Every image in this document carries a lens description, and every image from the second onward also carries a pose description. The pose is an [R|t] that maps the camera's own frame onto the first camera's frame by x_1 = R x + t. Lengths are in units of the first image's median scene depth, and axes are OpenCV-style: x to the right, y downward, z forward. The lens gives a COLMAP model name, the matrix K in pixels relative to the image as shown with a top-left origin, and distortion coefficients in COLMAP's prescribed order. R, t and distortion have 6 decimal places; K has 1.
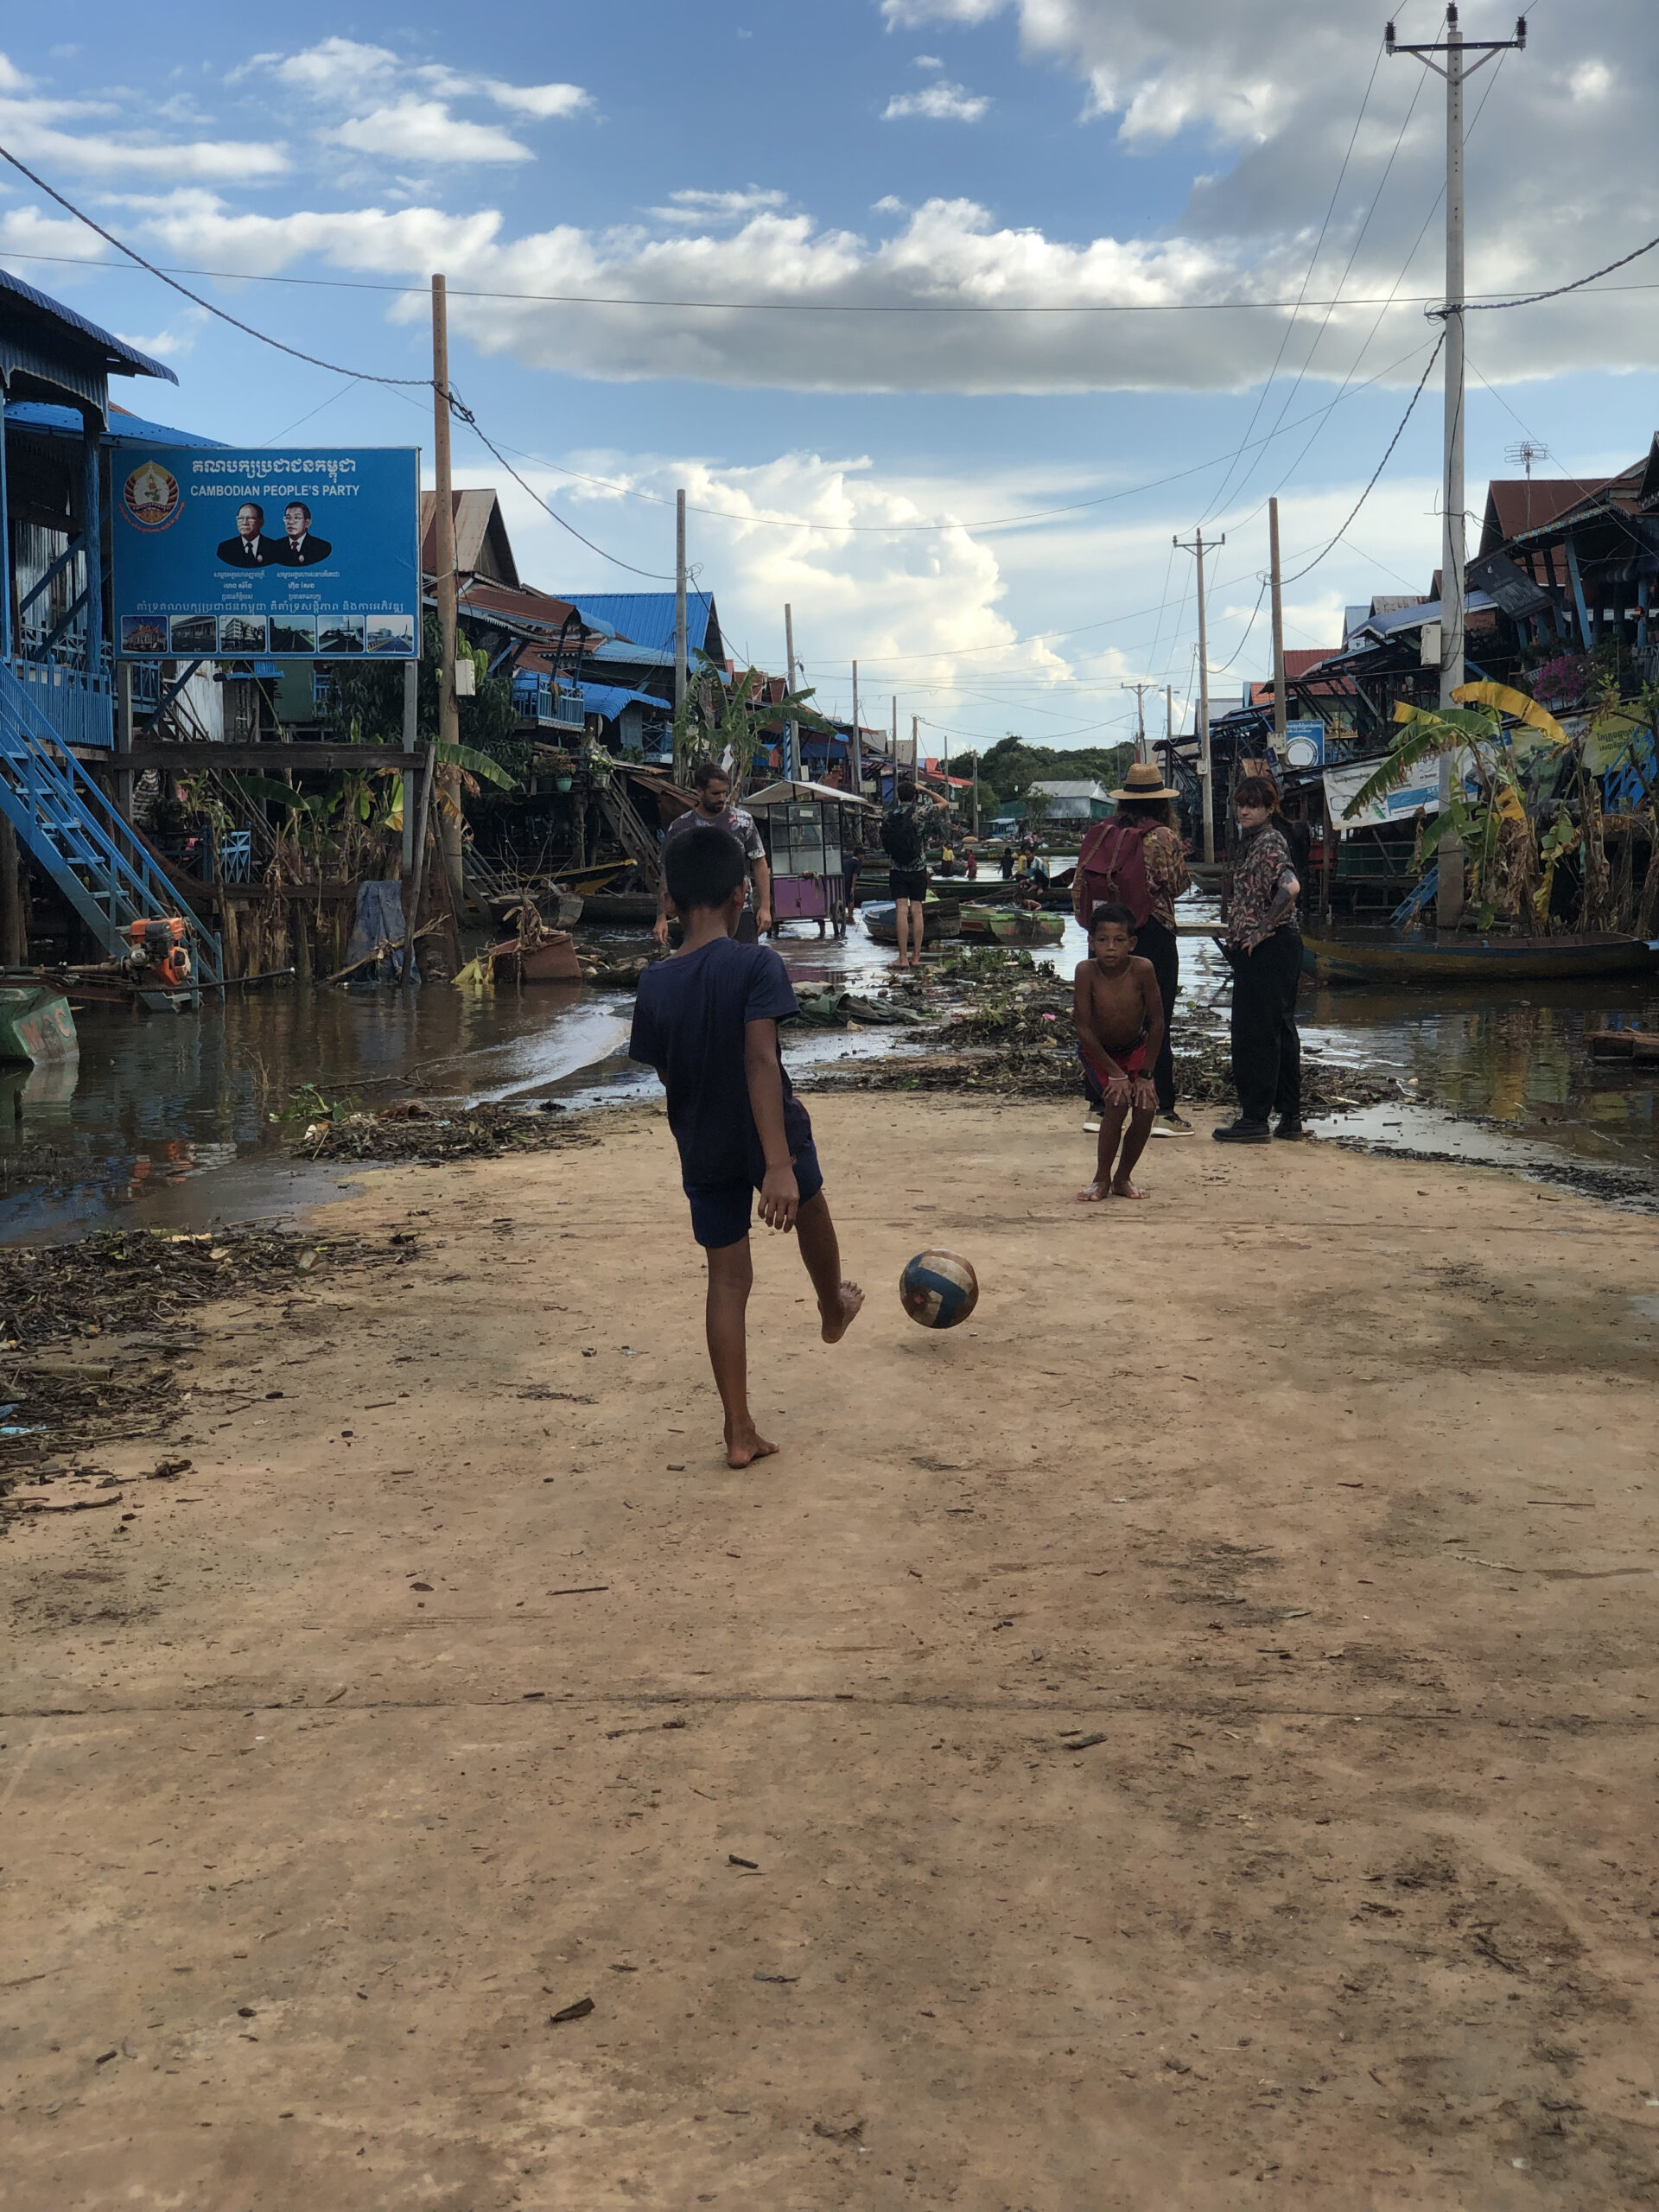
lens RADIAL K [[2560.0, 0, 841.7], [0, 2560.0, 1121.5], [0, 0, 1]] dist [-0.006357, 0.000000]
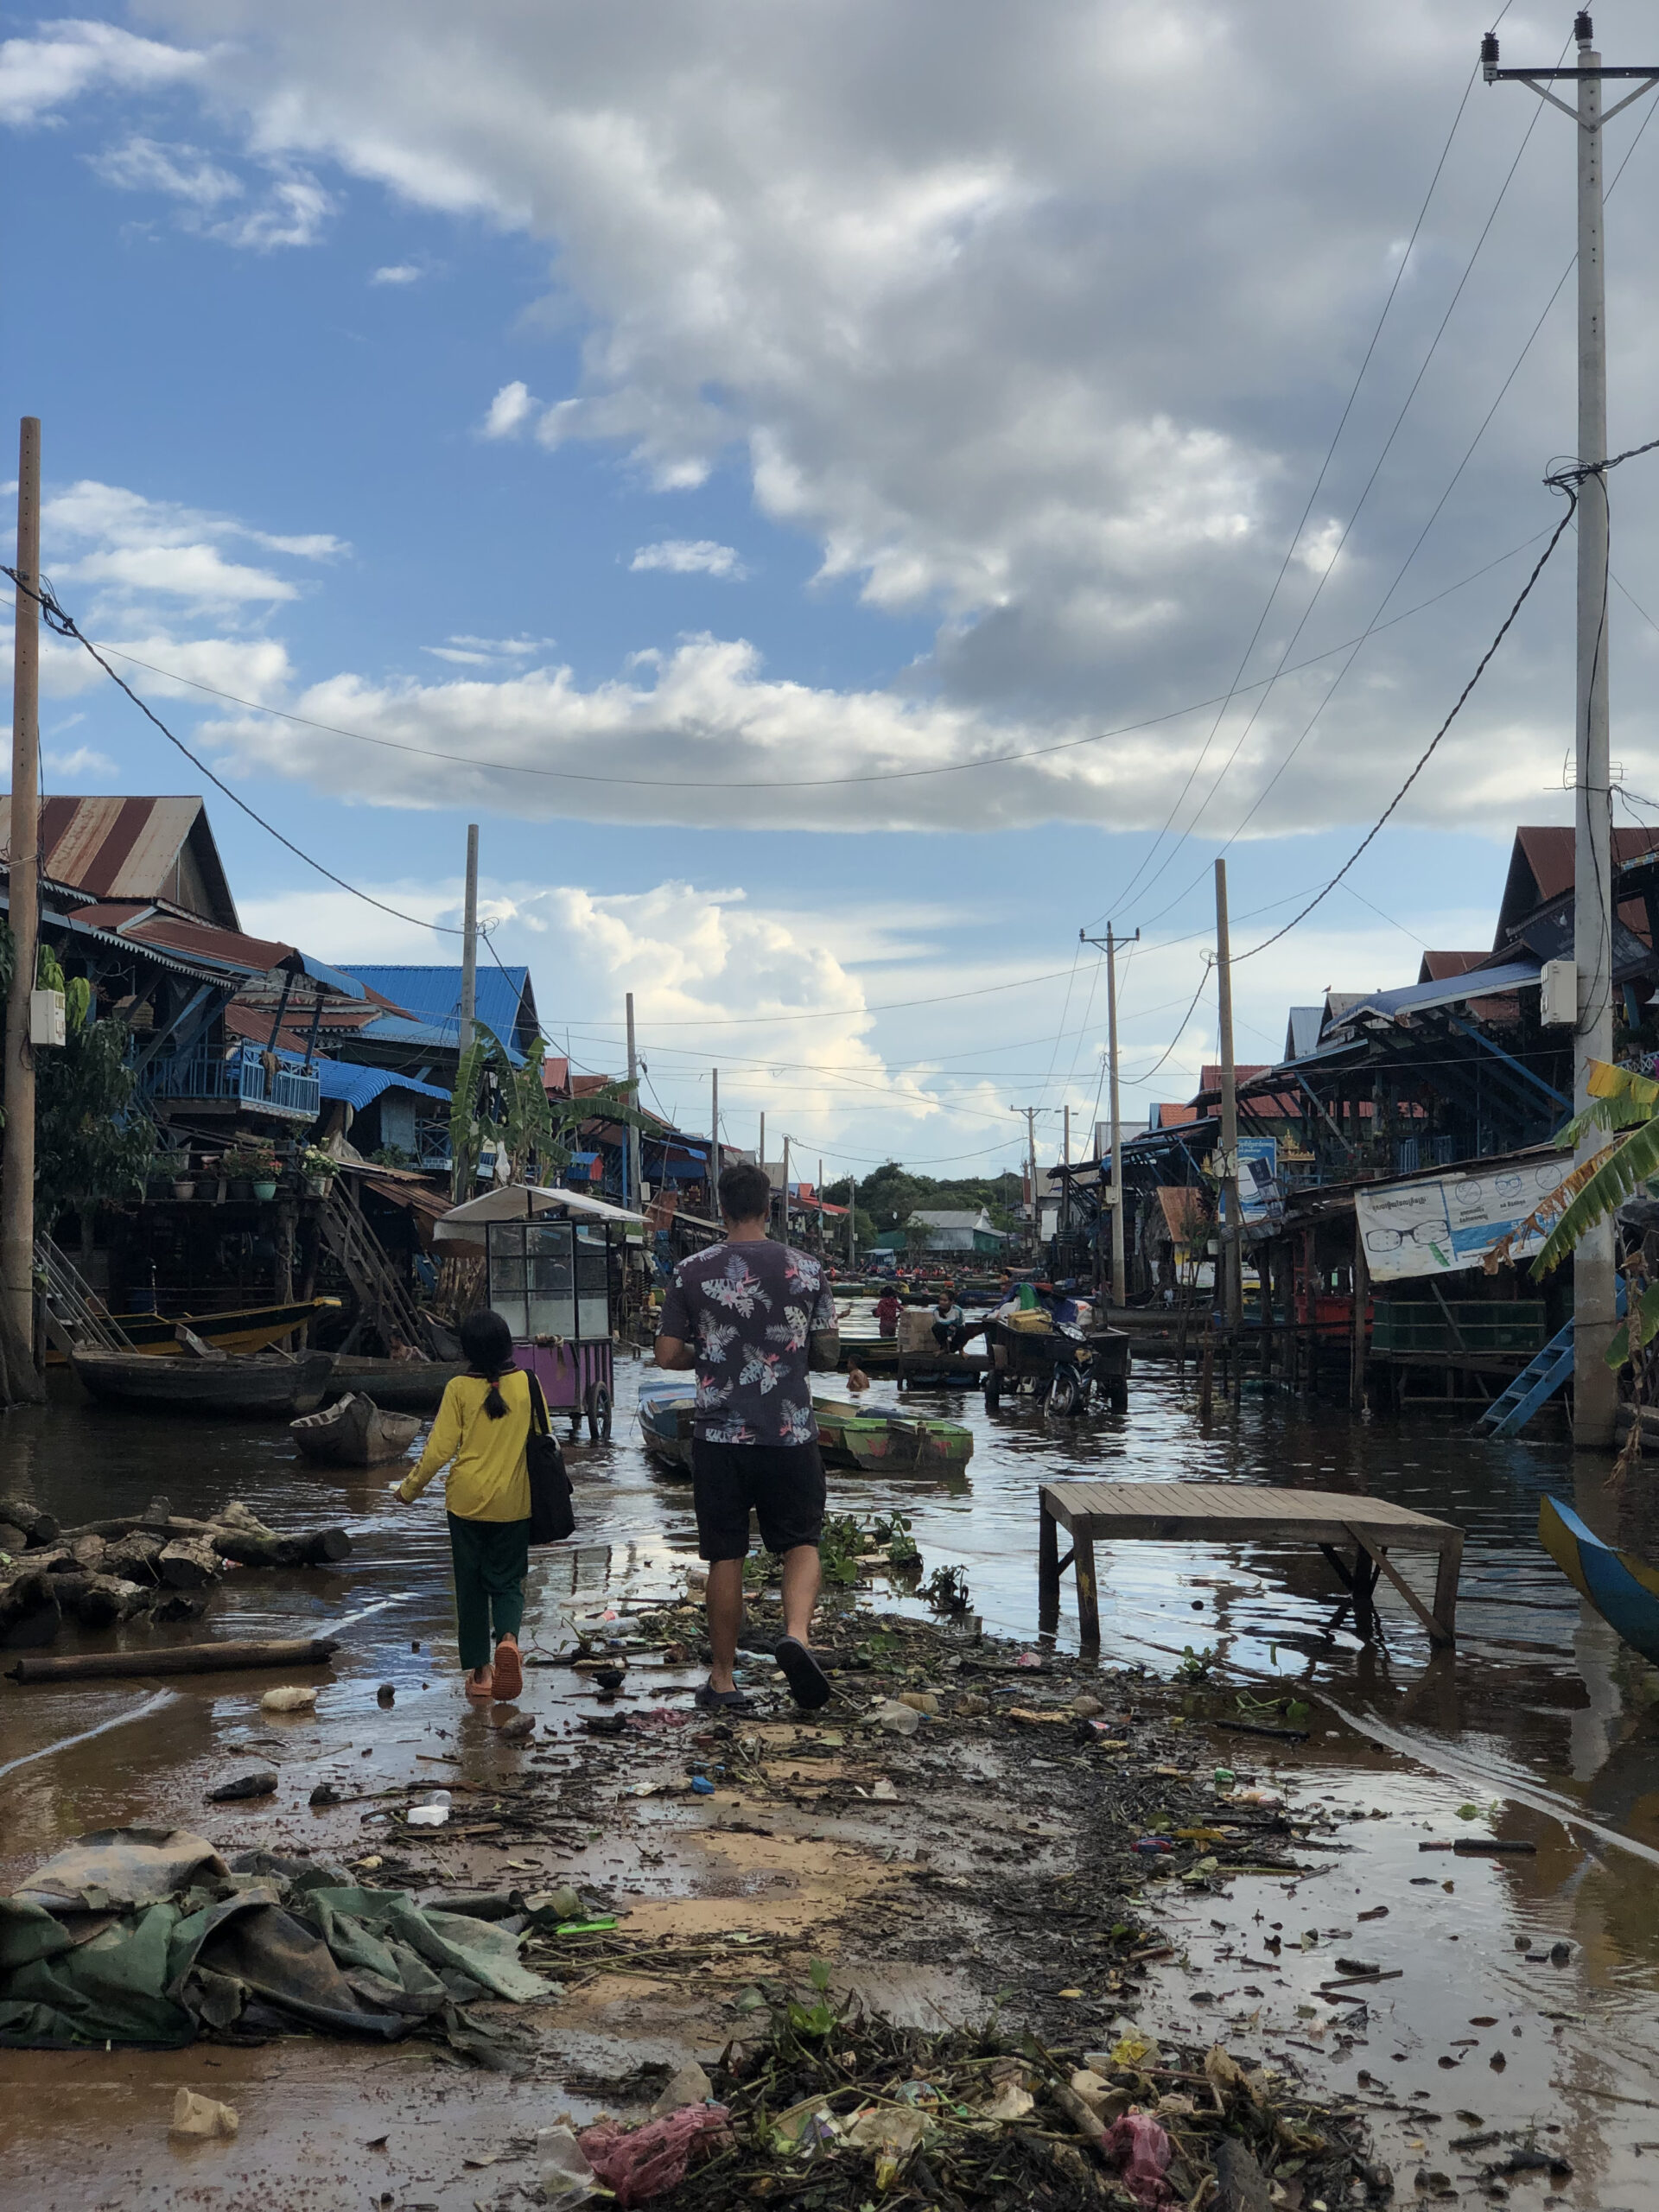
lens RADIAL K [[2560.0, 0, 826.8], [0, 2560.0, 1113.2], [0, 0, 1]] dist [-0.006357, 0.000000]
pose [[0.998900, 0.024931, 0.039709, 0.015852], [-0.017872, 0.985432, -0.169126, -0.027448], [-0.043347, 0.168230, 0.984794, 0.225288]]
